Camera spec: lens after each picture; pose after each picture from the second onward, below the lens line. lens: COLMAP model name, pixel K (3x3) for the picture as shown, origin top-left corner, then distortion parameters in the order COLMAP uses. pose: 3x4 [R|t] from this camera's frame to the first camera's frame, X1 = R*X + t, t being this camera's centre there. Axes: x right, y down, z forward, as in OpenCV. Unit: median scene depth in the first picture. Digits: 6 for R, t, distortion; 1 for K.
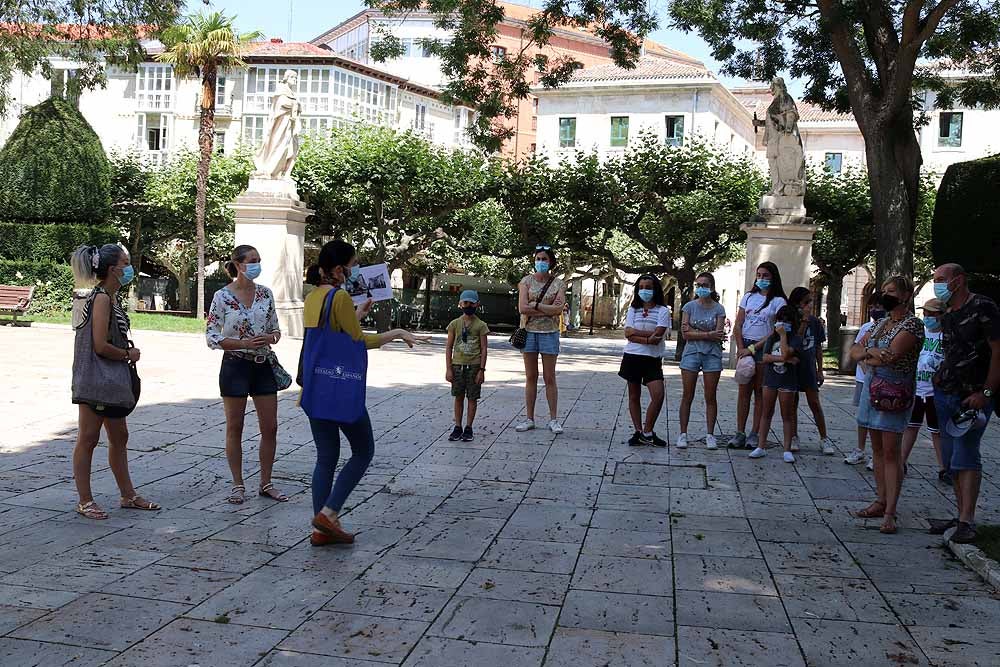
lens RADIAL K [[978.2, 0, 500.0], [0, 978.2, 333.5], [0, 0, 1]] dist [-0.142124, 0.167165]
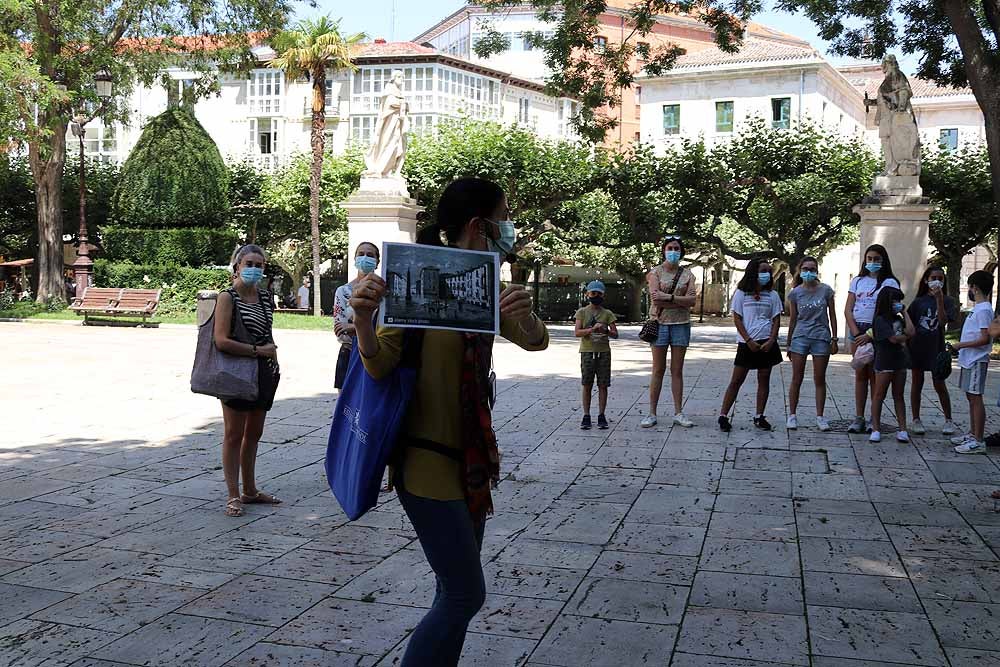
lens RADIAL K [[978.2, 0, 500.0], [0, 978.2, 333.5], [0, 0, 1]] dist [-0.142124, 0.167165]
pose [[0.993827, -0.022713, -0.108594, -0.004595], [0.023640, 0.999694, 0.007250, 0.000329], [0.108396, -0.009773, 0.994060, -0.008079]]
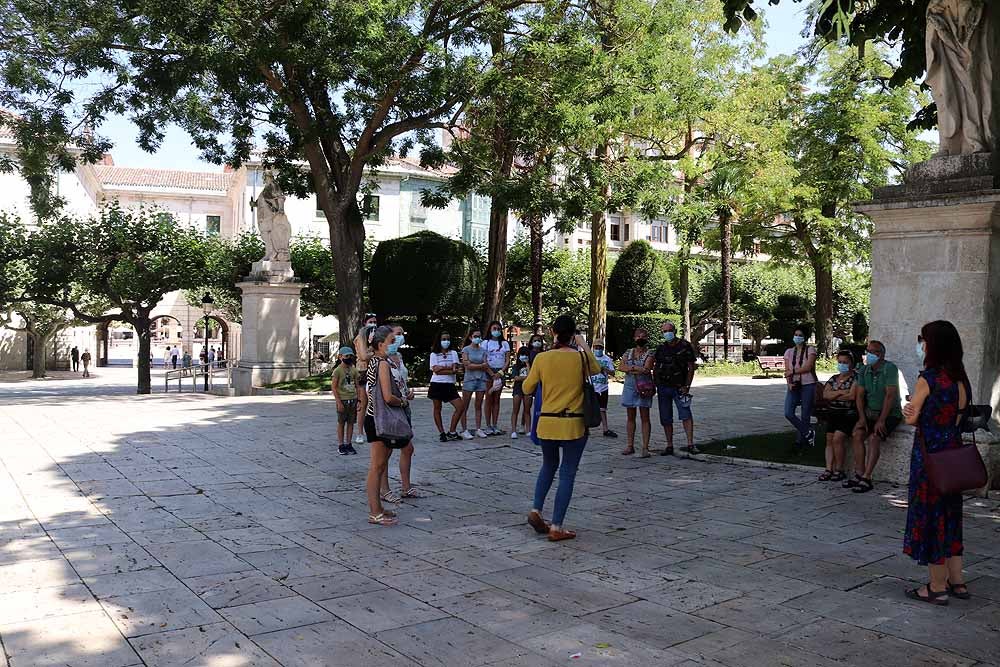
lens RADIAL K [[835.8, 0, 505.8], [0, 835.8, 338.5], [0, 0, 1]] dist [-0.164045, 0.149210]
pose [[0.694923, -0.043726, 0.717753, -0.260147], [0.063531, 0.997980, -0.000713, -0.014538], [-0.716272, 0.046095, 0.696297, 0.000384]]
